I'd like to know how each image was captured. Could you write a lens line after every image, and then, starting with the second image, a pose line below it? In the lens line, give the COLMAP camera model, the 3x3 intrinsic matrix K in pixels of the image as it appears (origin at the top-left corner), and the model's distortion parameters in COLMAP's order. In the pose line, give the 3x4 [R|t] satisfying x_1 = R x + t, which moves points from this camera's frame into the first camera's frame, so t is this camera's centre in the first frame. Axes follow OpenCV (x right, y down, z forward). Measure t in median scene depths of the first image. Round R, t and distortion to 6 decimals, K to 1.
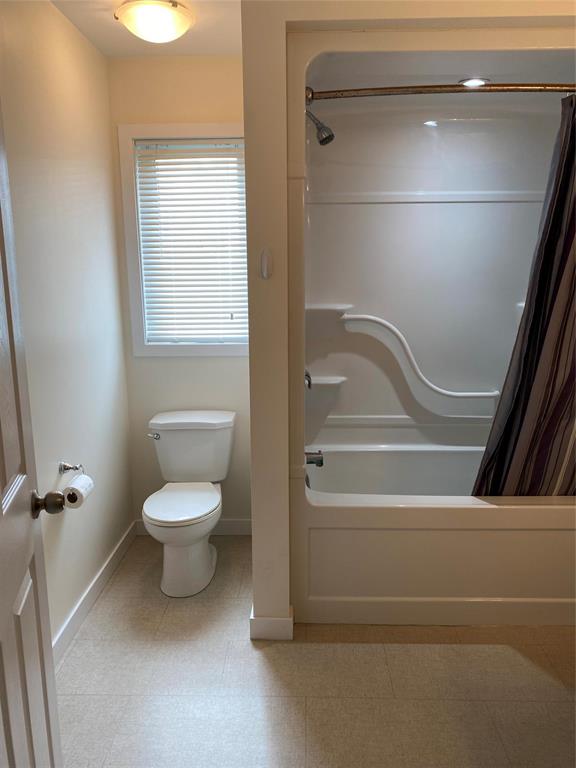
lens RADIAL K [[591.4, 0, 288.0], [0, 591.4, 384.0], [0, 0, 1]] dist [0.001115, -0.007241]
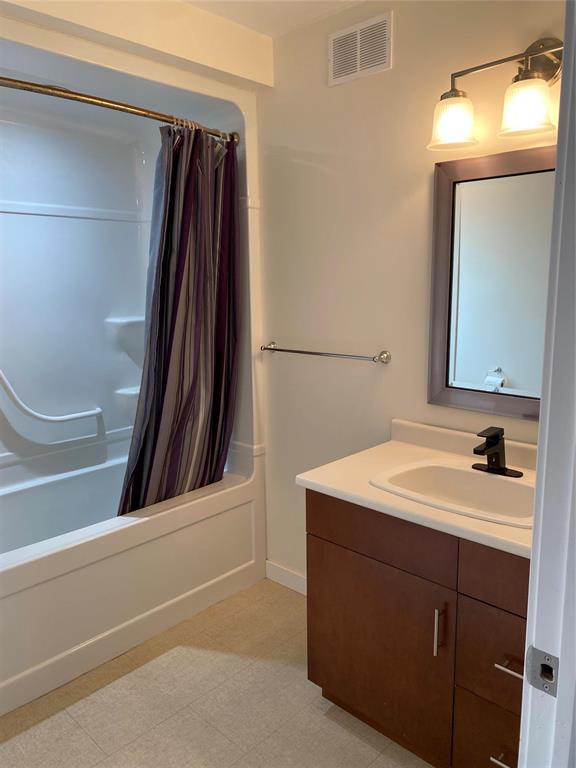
lens RADIAL K [[591.4, 0, 288.0], [0, 591.4, 384.0], [0, 0, 1]] dist [0.001115, -0.007241]
pose [[0.655493, -0.130720, 0.743802, -0.210270], [0.151753, 0.987616, 0.039833, -0.023500], [-0.739797, 0.086763, 0.667212, 0.124994]]
